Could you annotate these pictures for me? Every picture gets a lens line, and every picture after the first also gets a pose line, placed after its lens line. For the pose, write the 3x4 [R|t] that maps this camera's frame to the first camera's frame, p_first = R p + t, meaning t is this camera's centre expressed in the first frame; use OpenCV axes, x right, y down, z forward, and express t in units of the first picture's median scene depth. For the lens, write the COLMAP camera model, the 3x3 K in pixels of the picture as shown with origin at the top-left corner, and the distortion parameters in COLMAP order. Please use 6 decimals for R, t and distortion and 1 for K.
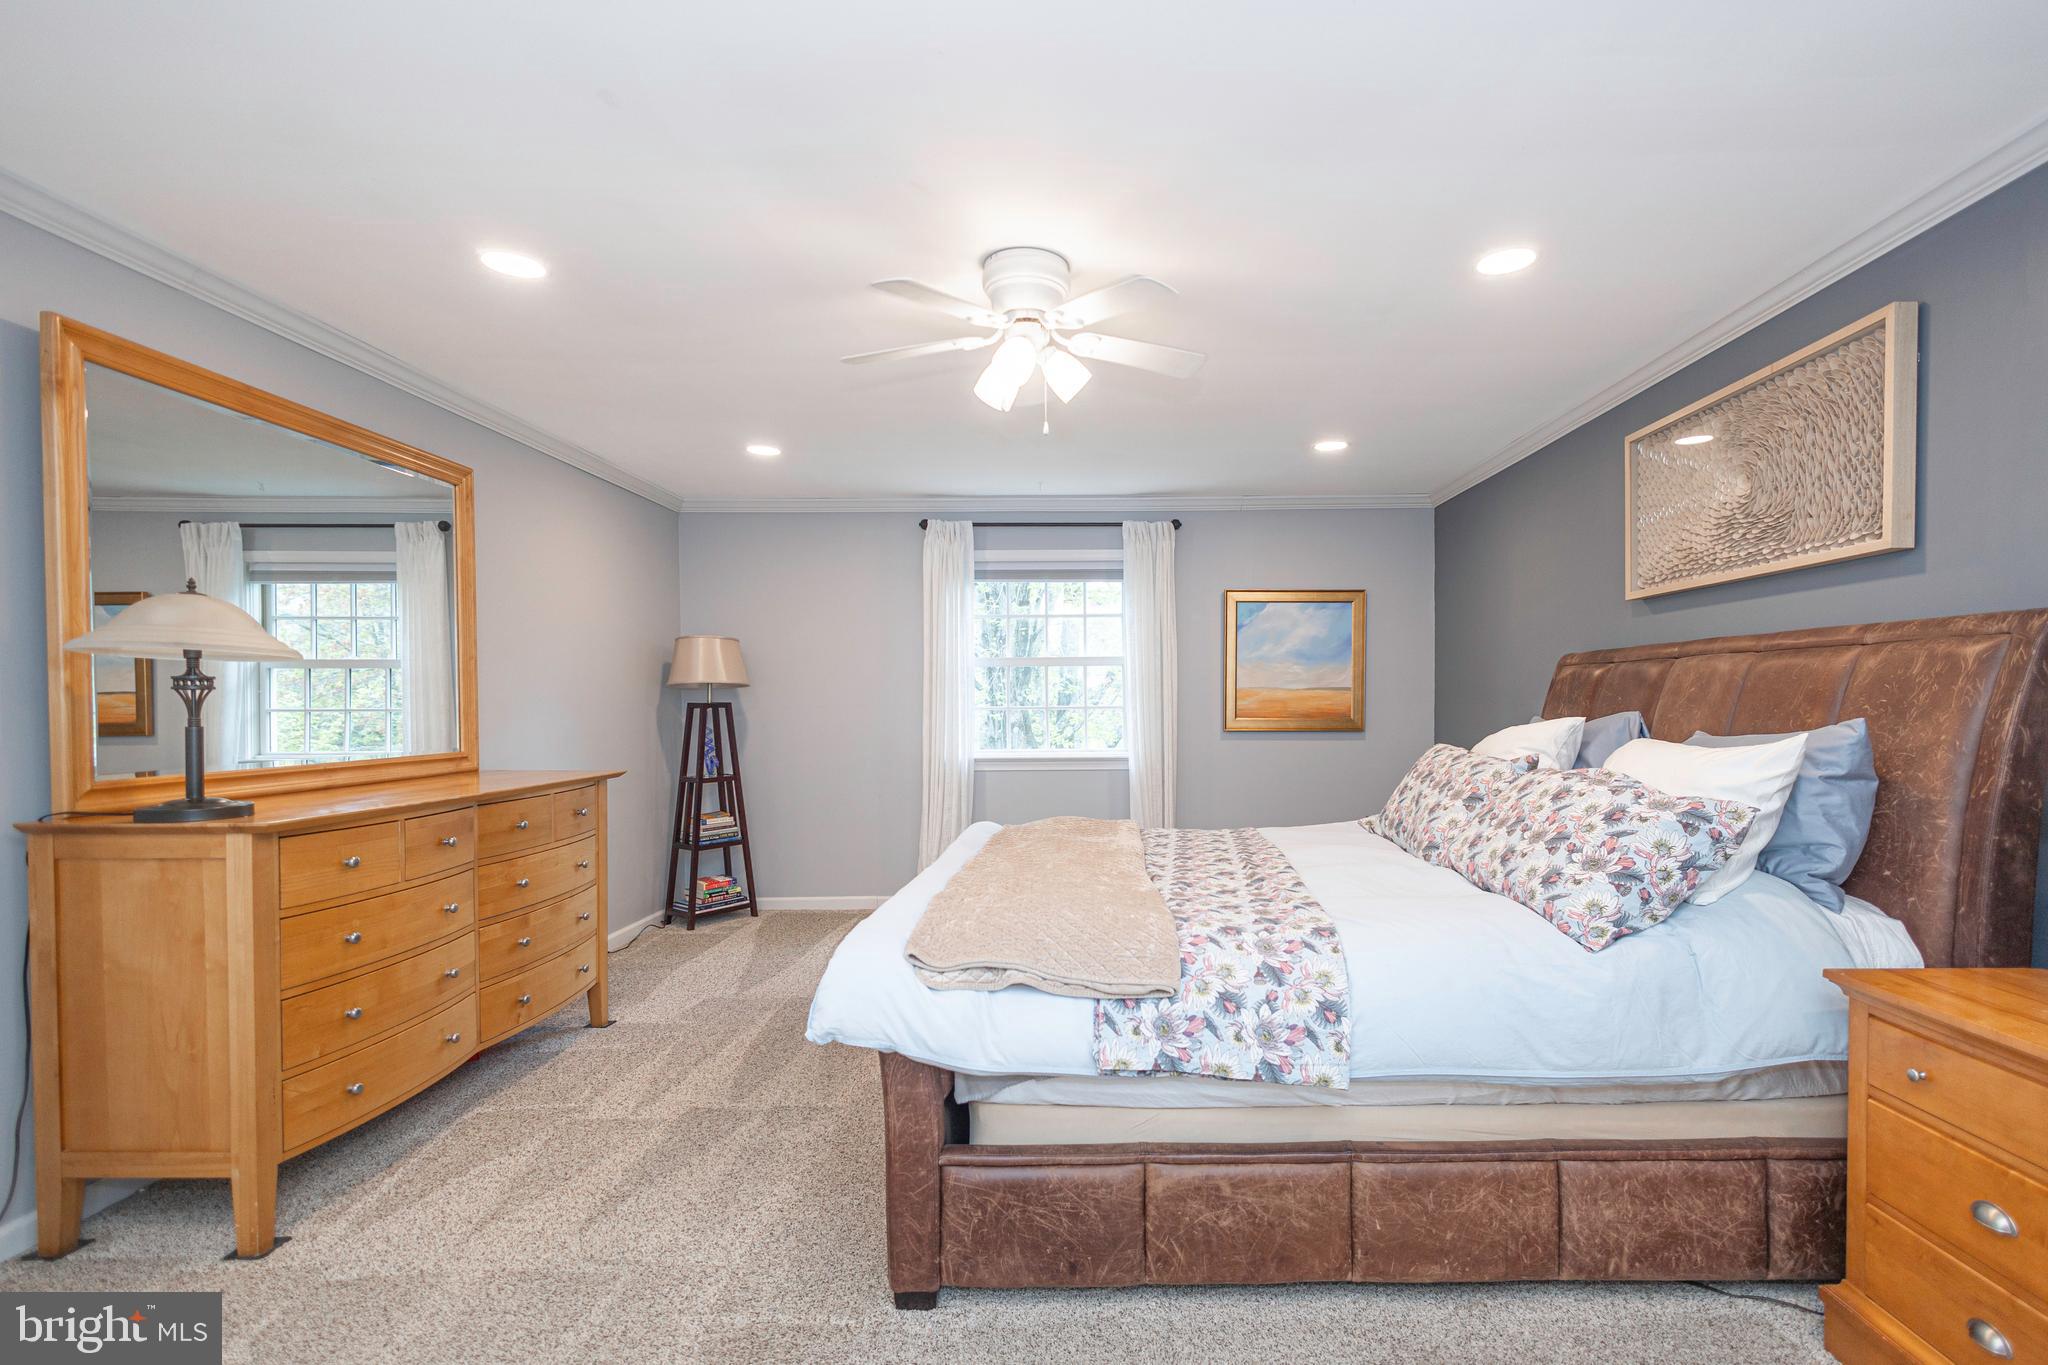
lens RADIAL K [[954.5, 0, 1027.5], [0, 954.5, 698.3], [0, 0, 1]] dist [0.012460, -0.003463]
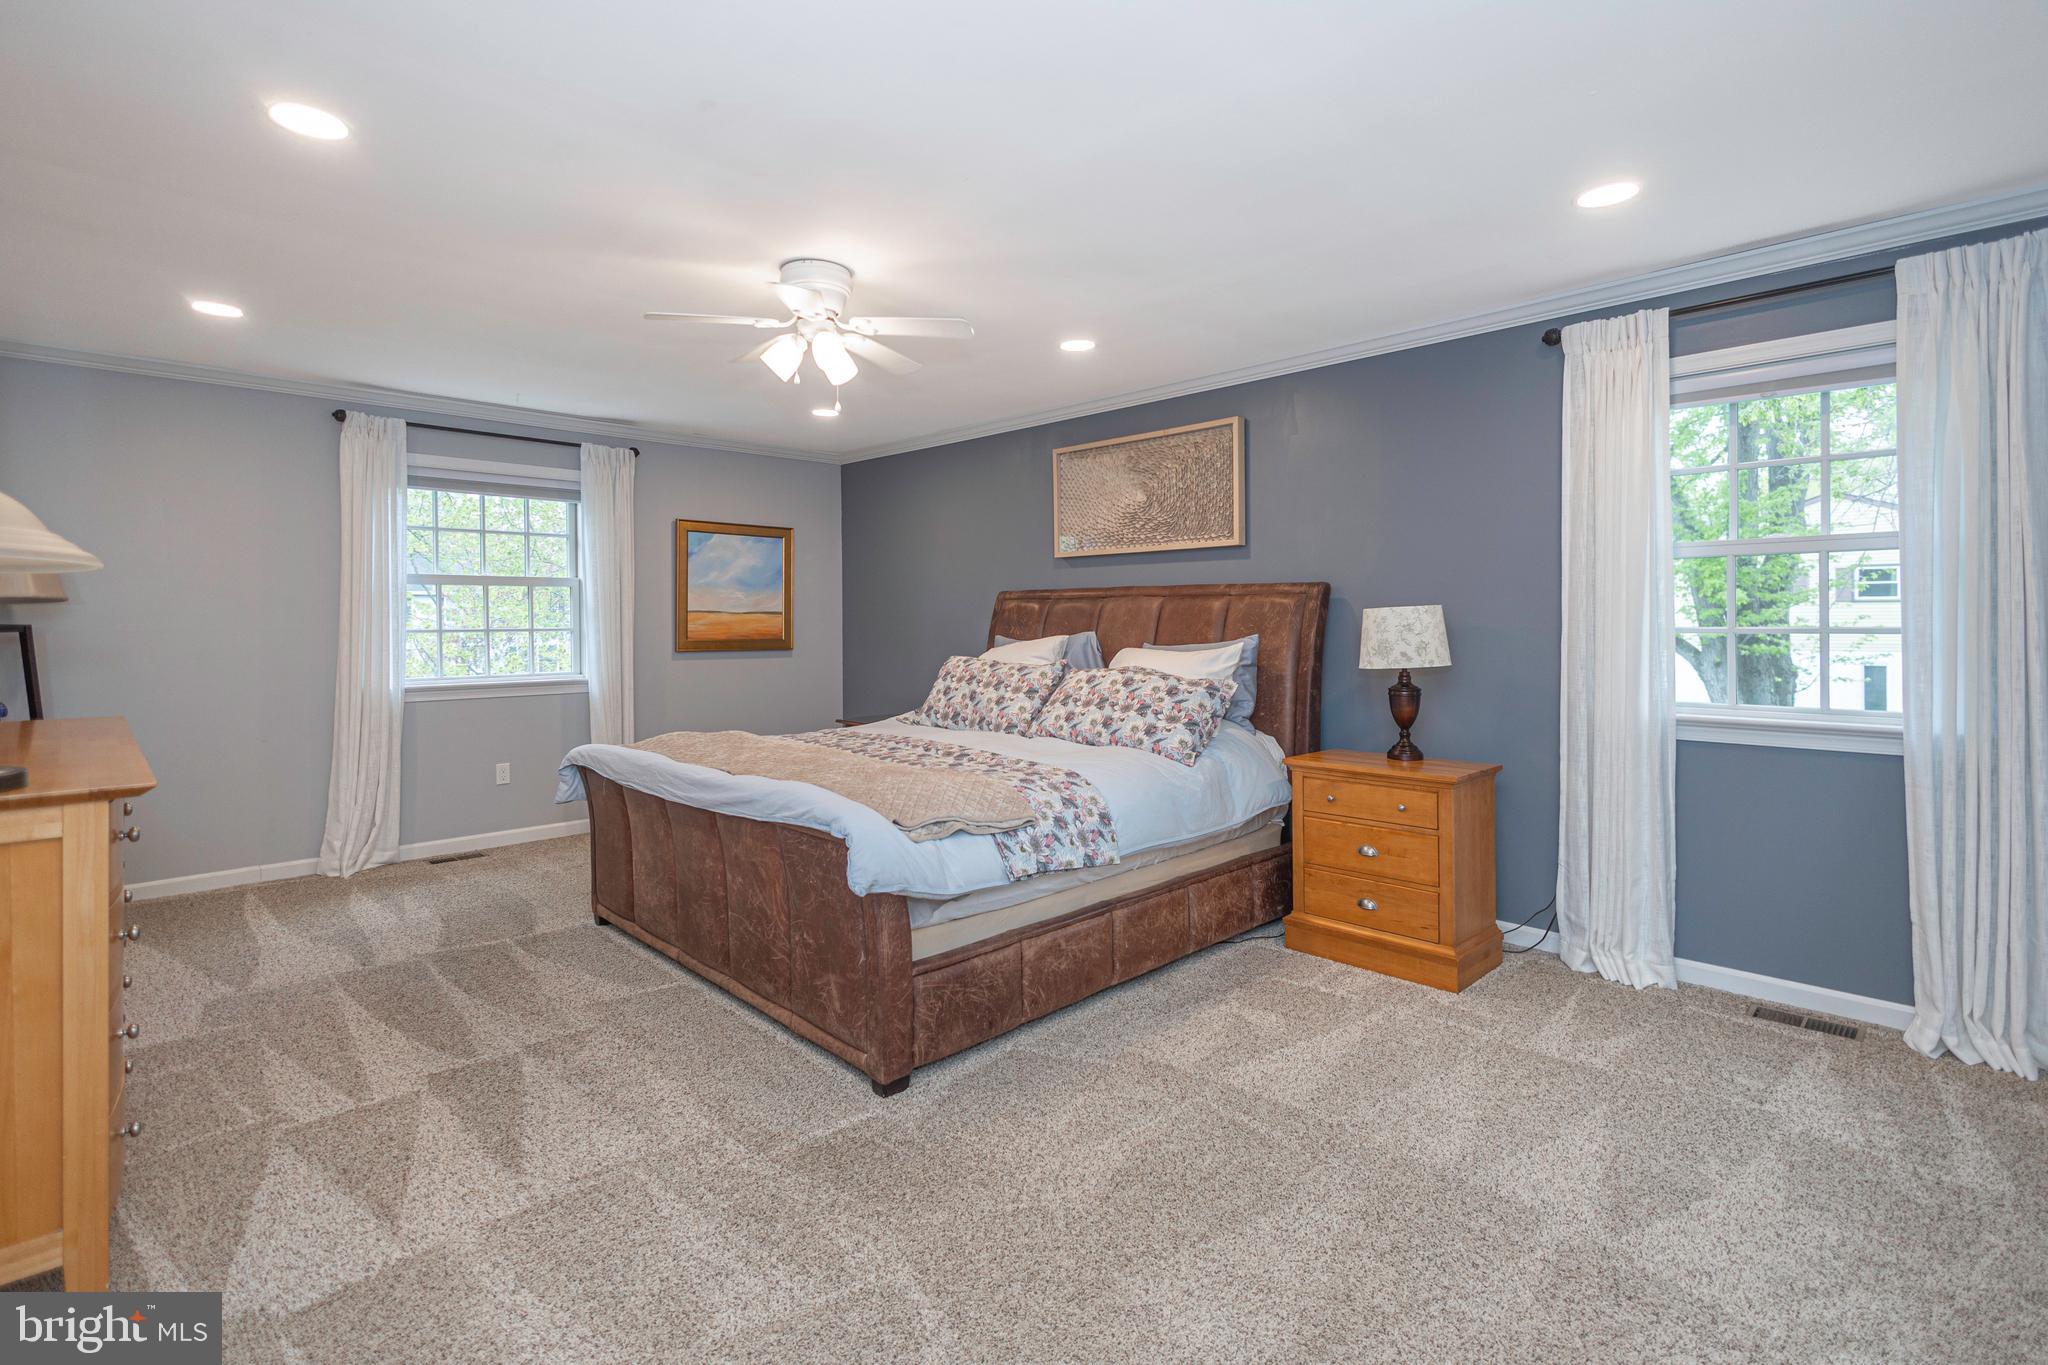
lens RADIAL K [[954.5, 0, 987.5], [0, 954.5, 607.5], [0, 0, 1]] dist [0.012460, -0.003463]
pose [[0.726473, 0.016842, 0.686989, -0.888300], [-0.006027, 0.999817, -0.018137, 0.004933], [-0.687169, 0.009035, 0.726441, -0.025010]]
